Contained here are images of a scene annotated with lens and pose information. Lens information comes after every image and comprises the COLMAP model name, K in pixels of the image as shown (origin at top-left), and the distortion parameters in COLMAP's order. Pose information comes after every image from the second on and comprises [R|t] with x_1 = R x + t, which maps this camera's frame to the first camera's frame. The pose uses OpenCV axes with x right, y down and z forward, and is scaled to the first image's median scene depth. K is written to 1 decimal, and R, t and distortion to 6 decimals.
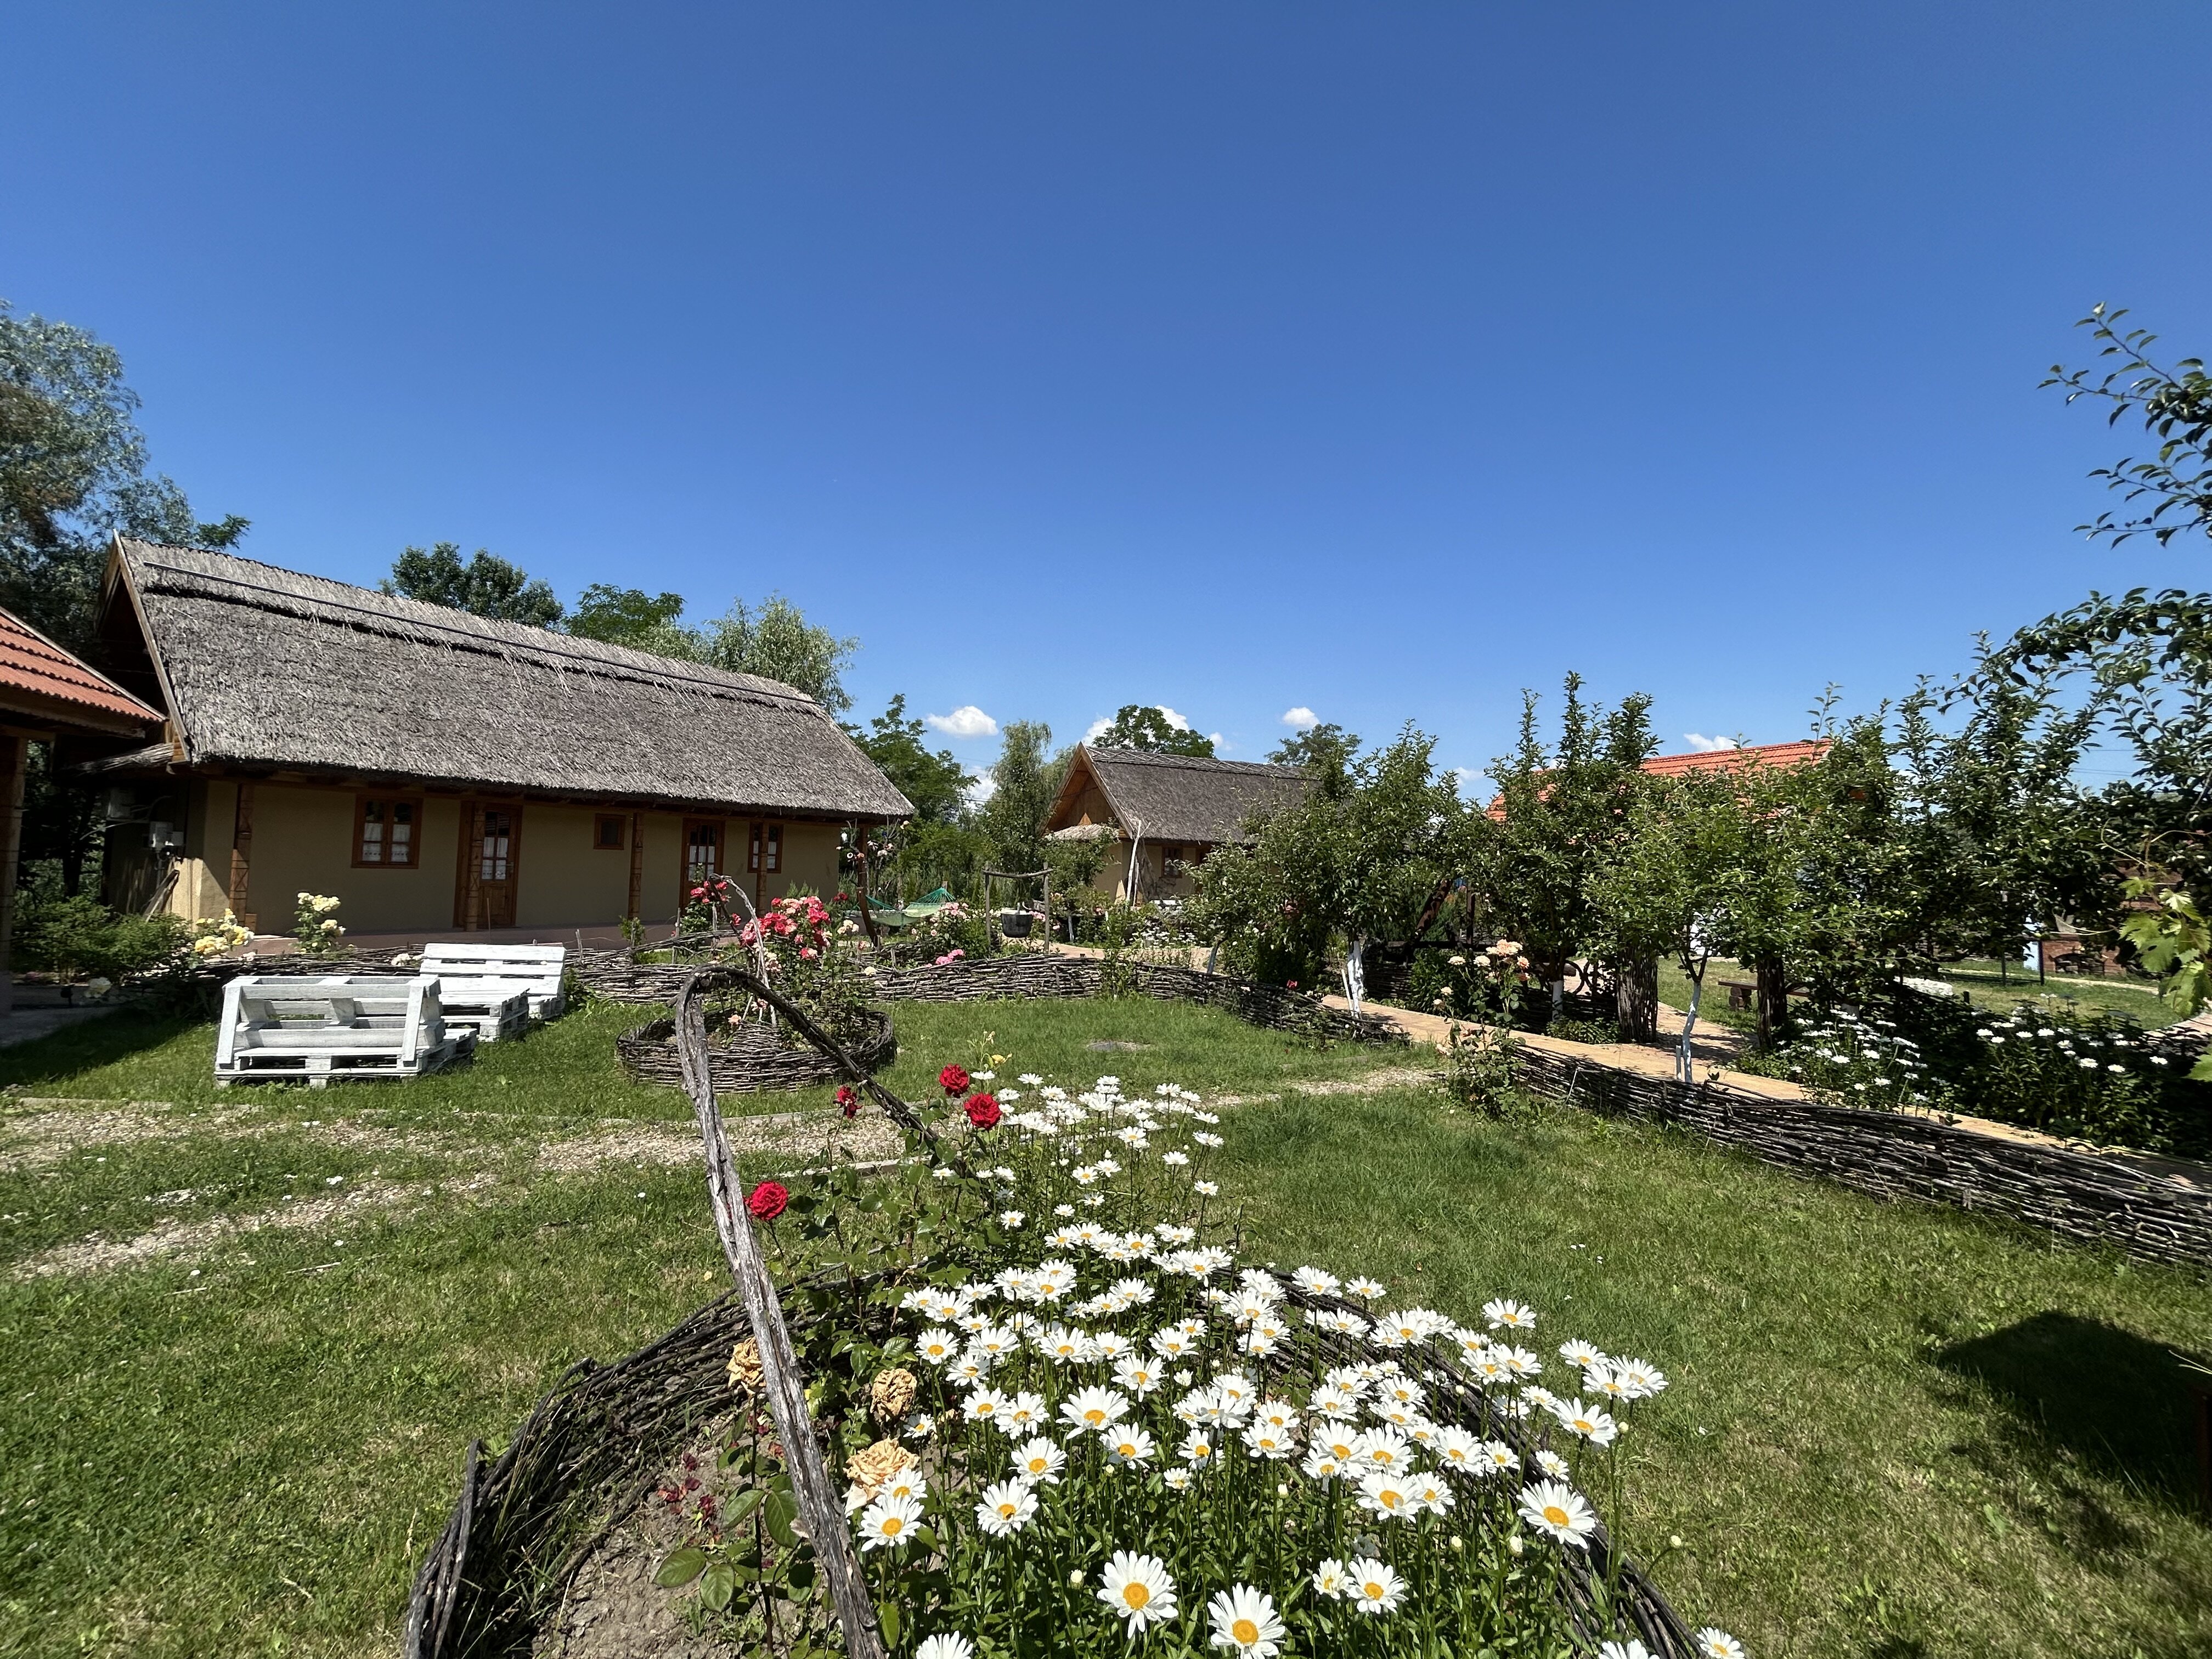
lens RADIAL K [[887.3, 0, 1101.5], [0, 887.3, 833.5], [0, 0, 1]] dist [-0.008011, 0.002071]
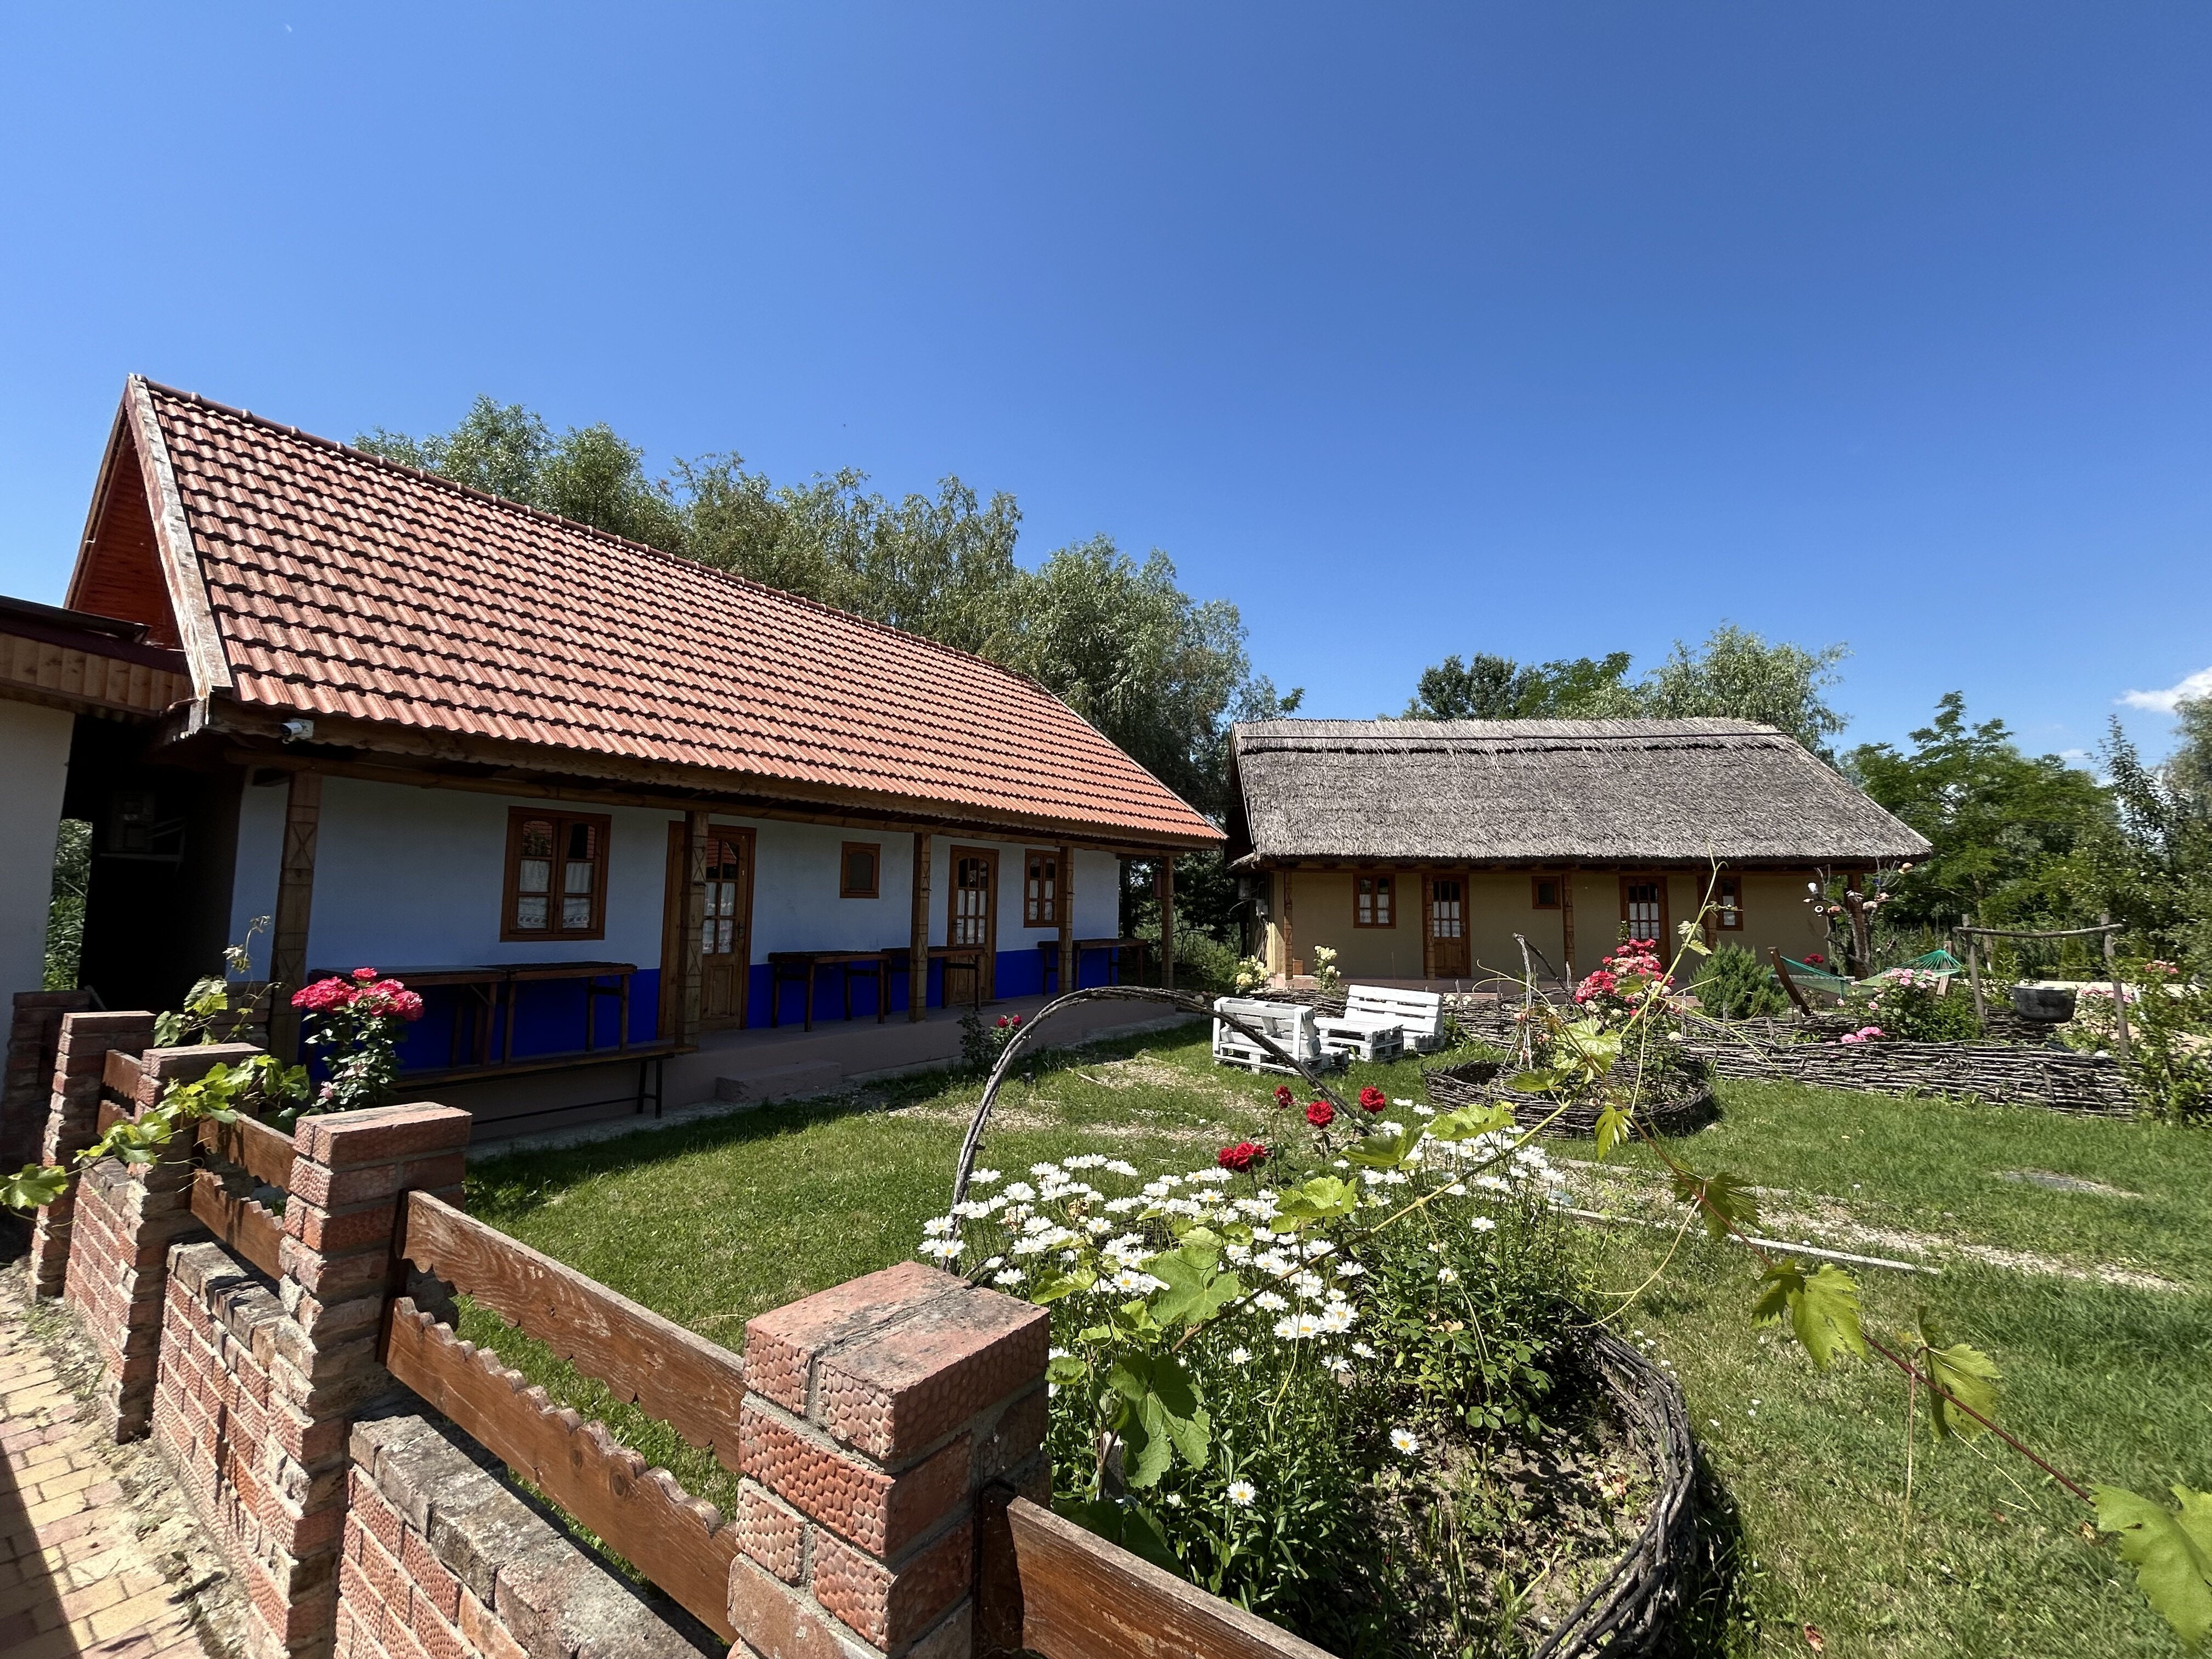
lens RADIAL K [[887.3, 0, 1114.0], [0, 887.3, 820.6], [0, 0, 1]] dist [-0.008011, 0.002071]
pose [[0.494031, -0.109420, -0.862532, 0.138970], [0.041163, 0.993880, -0.102506, -0.000696], [0.868470, 0.015137, 0.495511, 0.006373]]
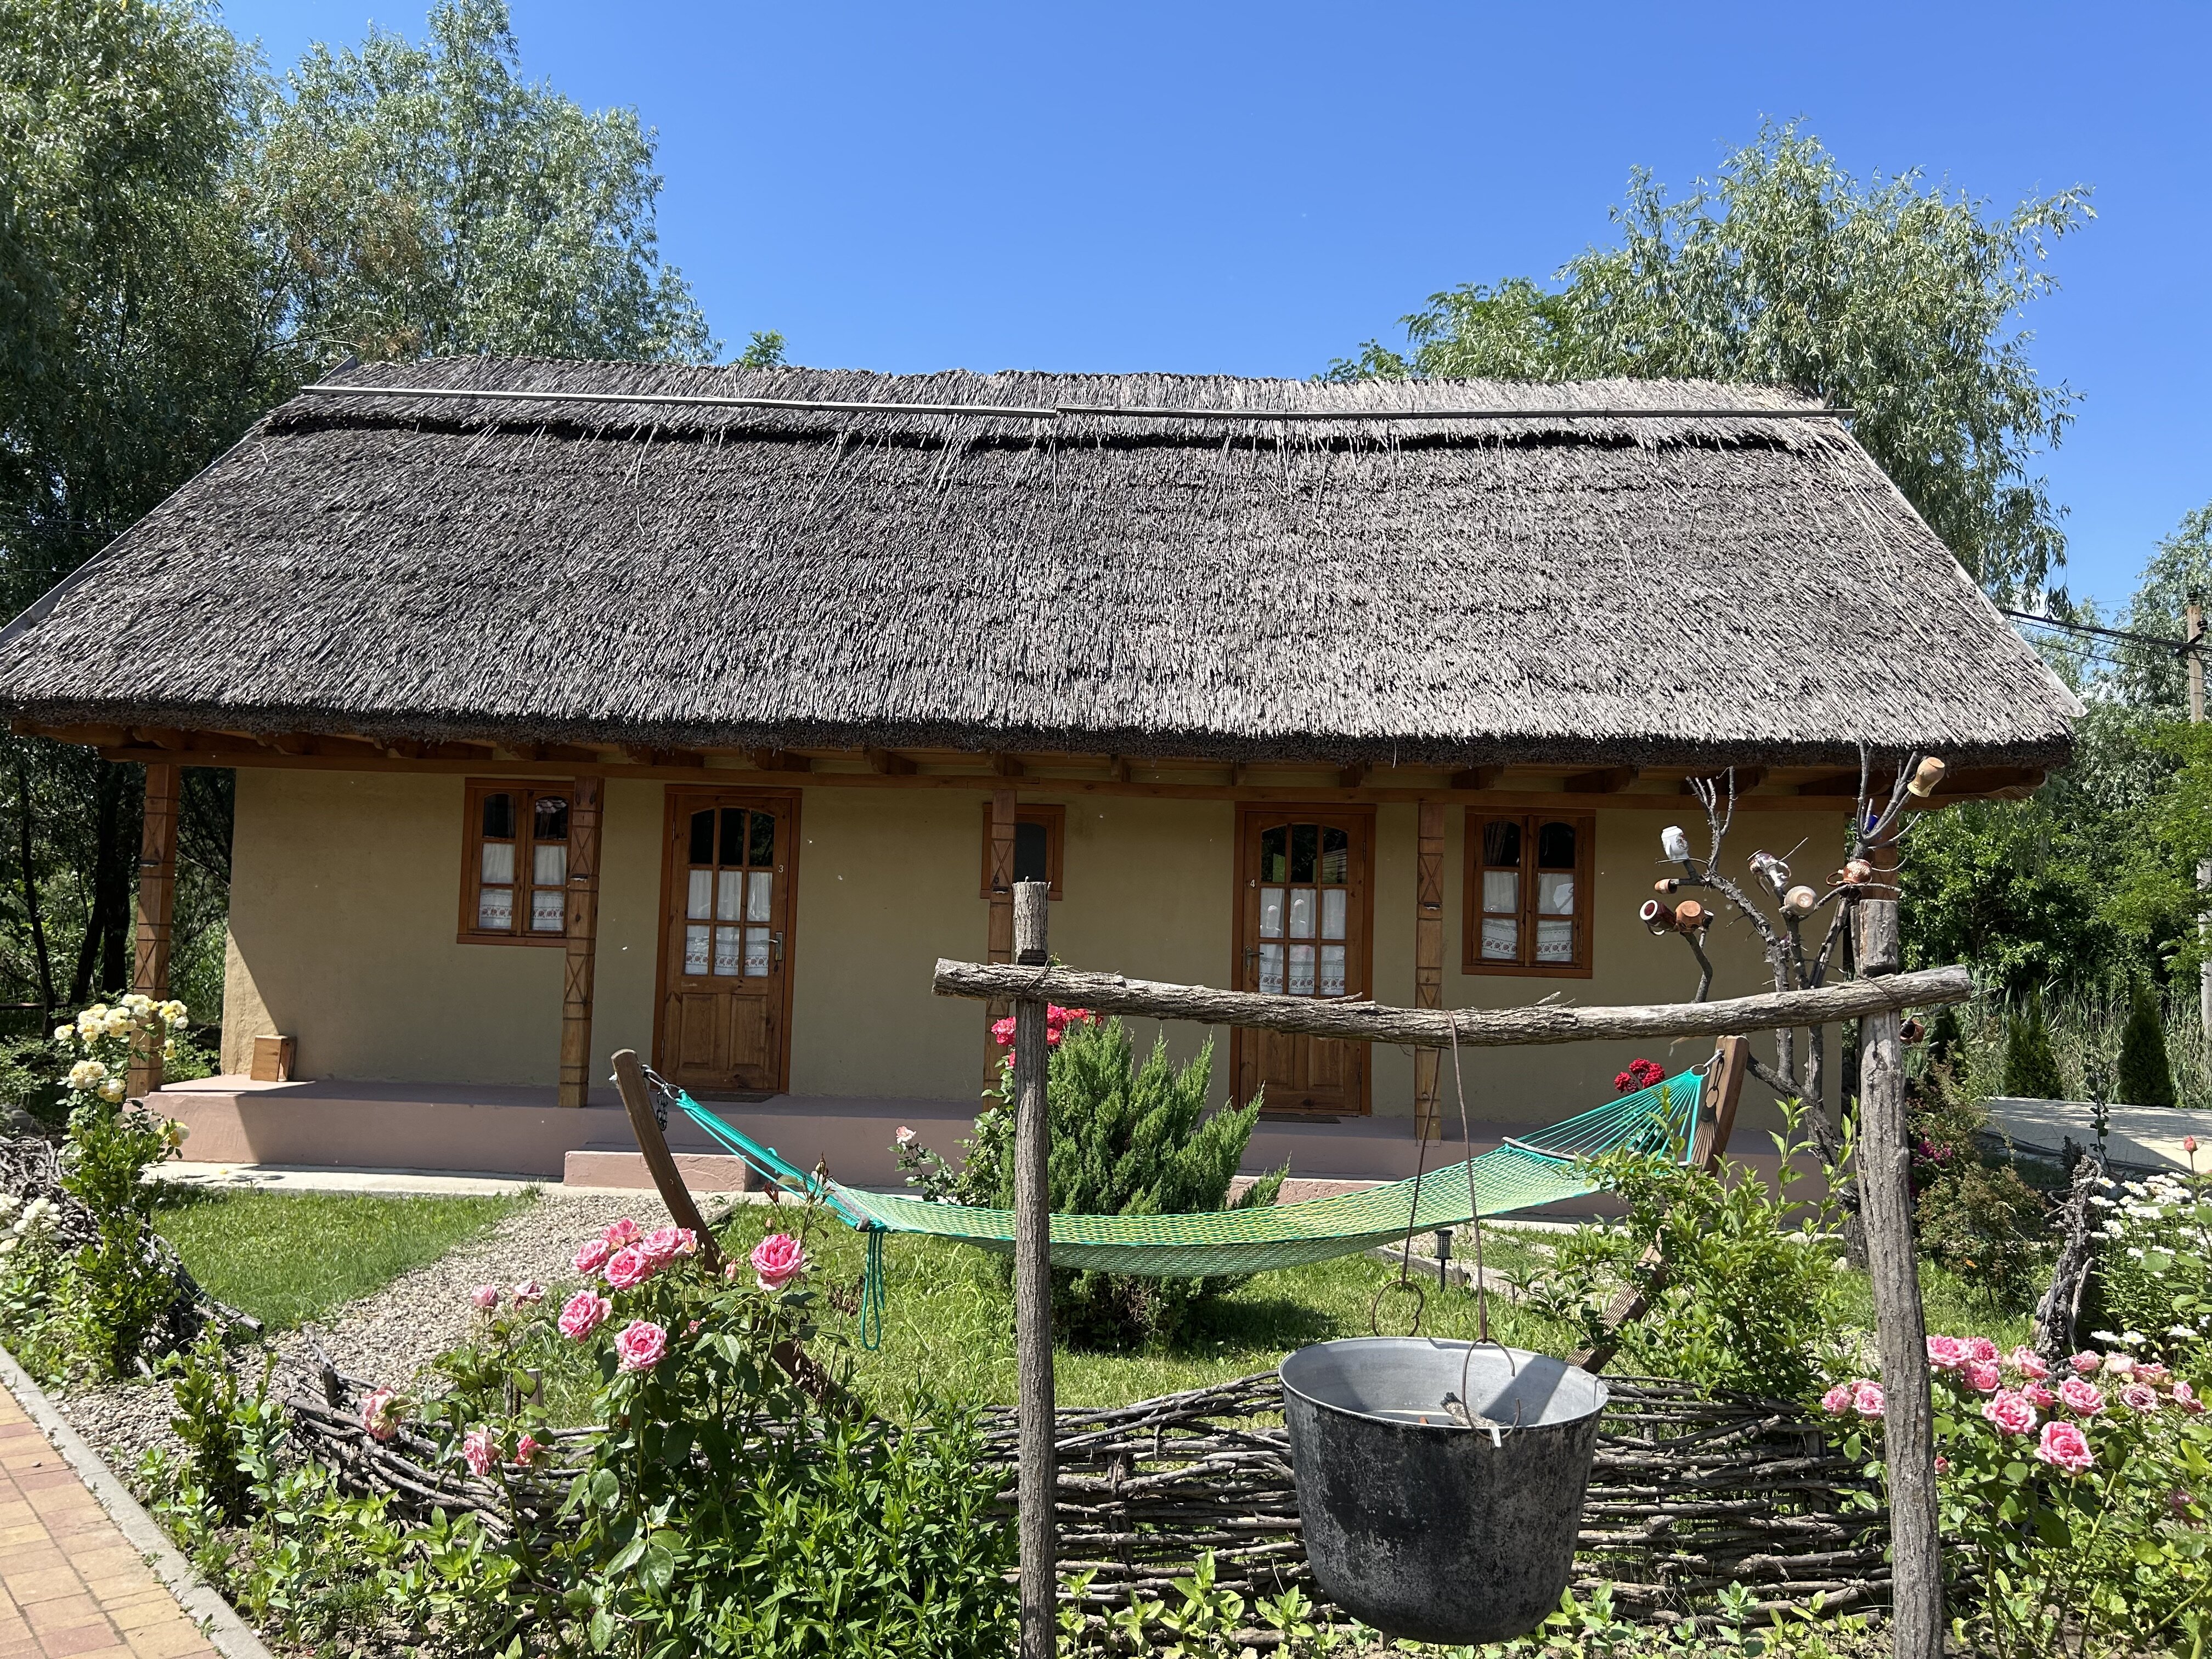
lens RADIAL K [[1644.9, 0, 1099.1], [0, 1644.9, 825.6], [0, 0, 1]] dist [0.046759, -0.063139]
pose [[0.511507, -0.056670, -0.857409, 0.042365], [0.017824, 0.998308, -0.055350, 0.027916], [0.859094, 0.013029, 0.511651, 0.749926]]
